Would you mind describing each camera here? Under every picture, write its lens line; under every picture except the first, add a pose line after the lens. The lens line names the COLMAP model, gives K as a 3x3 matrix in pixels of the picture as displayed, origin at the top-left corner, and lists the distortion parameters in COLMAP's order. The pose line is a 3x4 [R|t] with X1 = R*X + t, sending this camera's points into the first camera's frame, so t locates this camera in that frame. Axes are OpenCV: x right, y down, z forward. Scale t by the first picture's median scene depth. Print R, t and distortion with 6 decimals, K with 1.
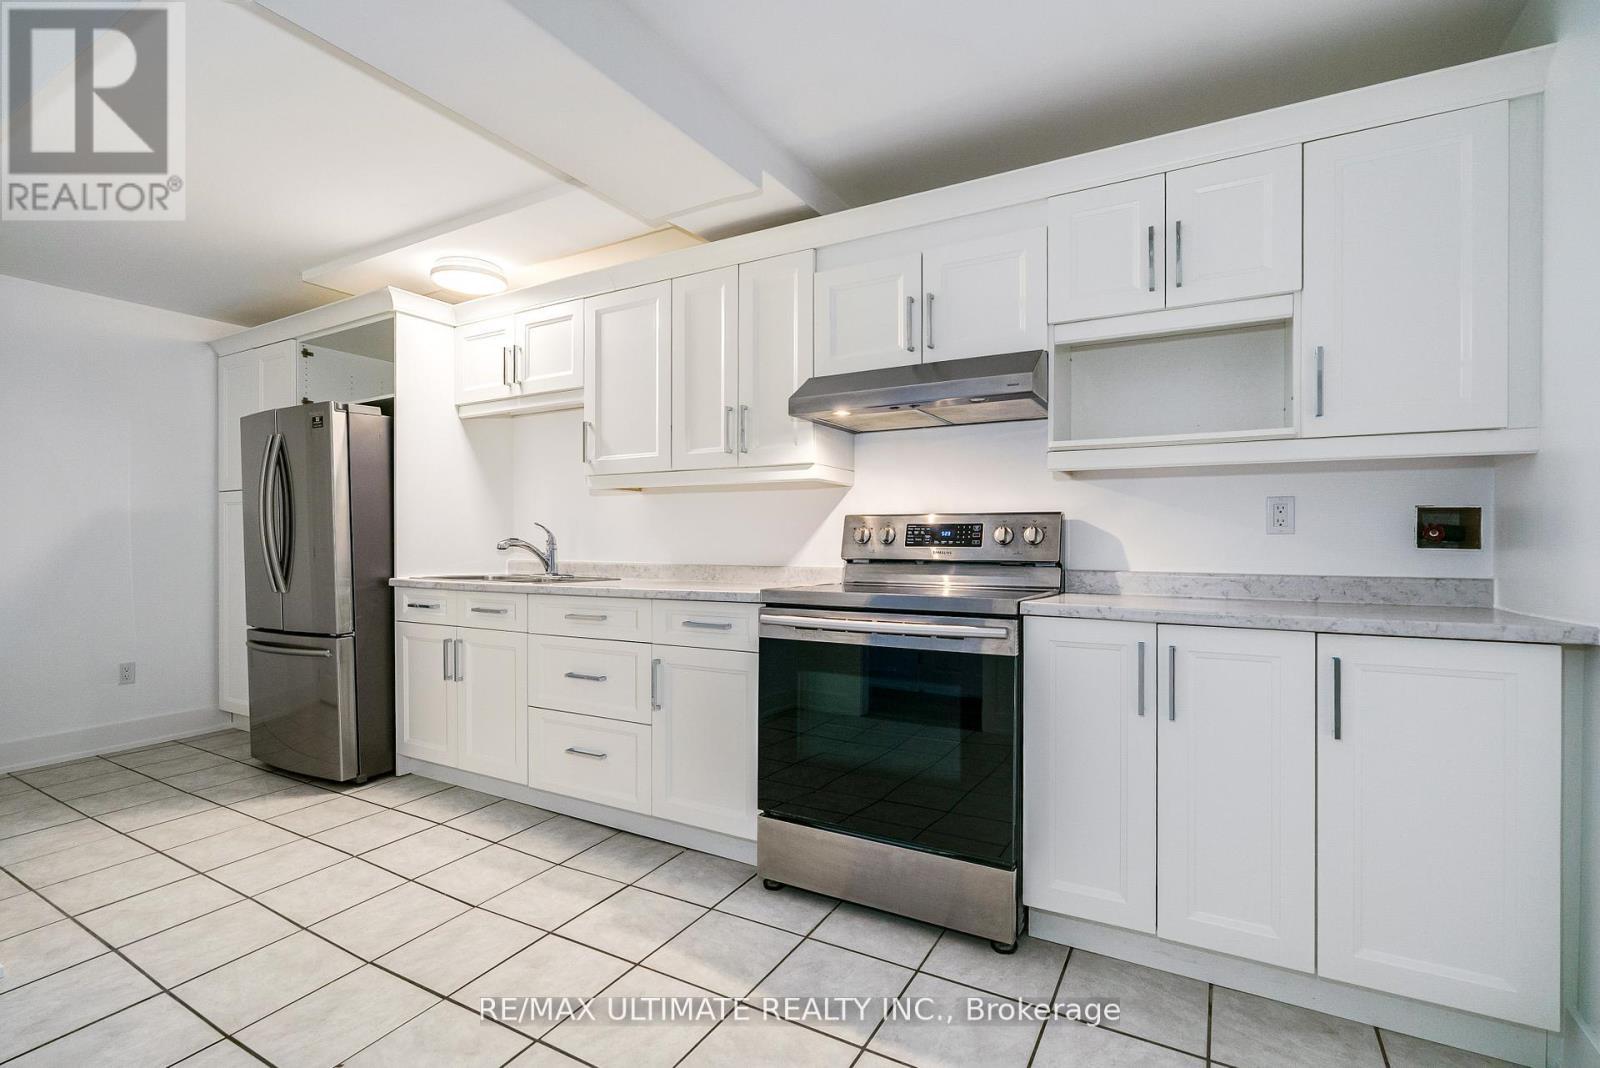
lens RADIAL K [[724.7, 0, 800.0], [0, 724.7, 534.0], [0, 0, 1]] dist [-0.000471, -0.000302]
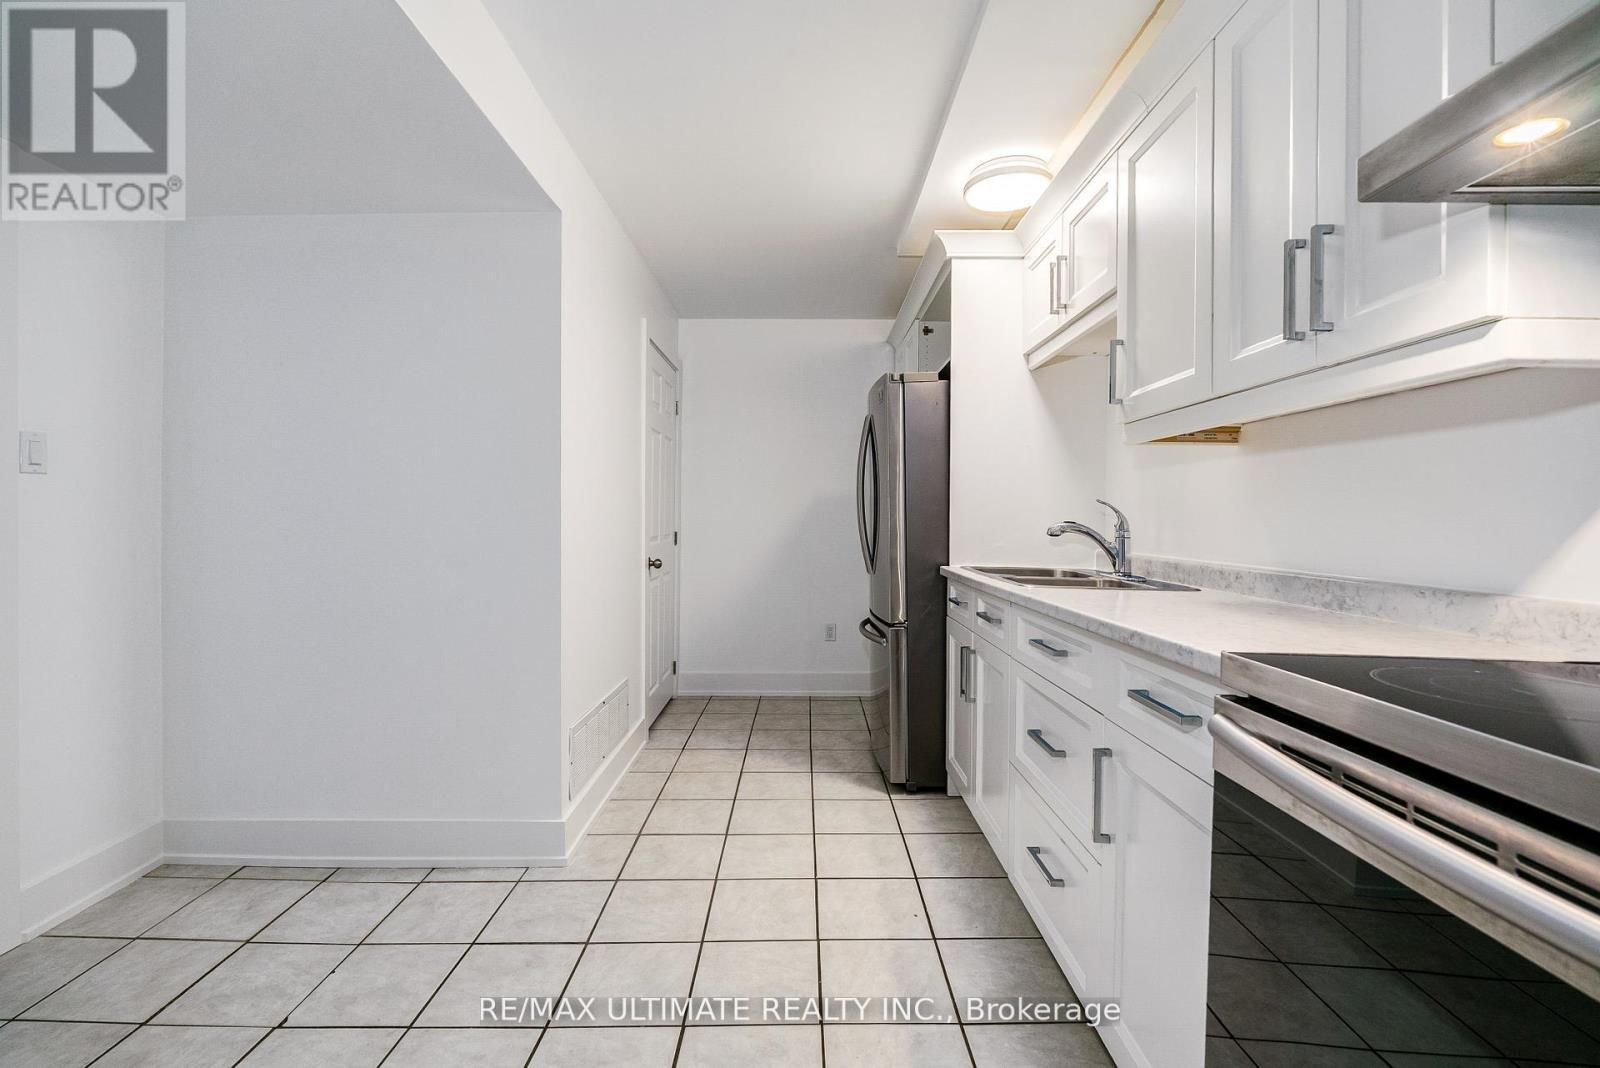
lens RADIAL K [[746.8, 0, 801.4], [0, 746.8, 519.7], [0, 0, 1]] dist [0.000768, -0.000077]
pose [[0.491457, 0.004803, -0.870888, 0.138905], [0.000433, 0.999983, 0.005760, -0.000412], [0.870902, -0.003208, 0.491447, 0.426885]]
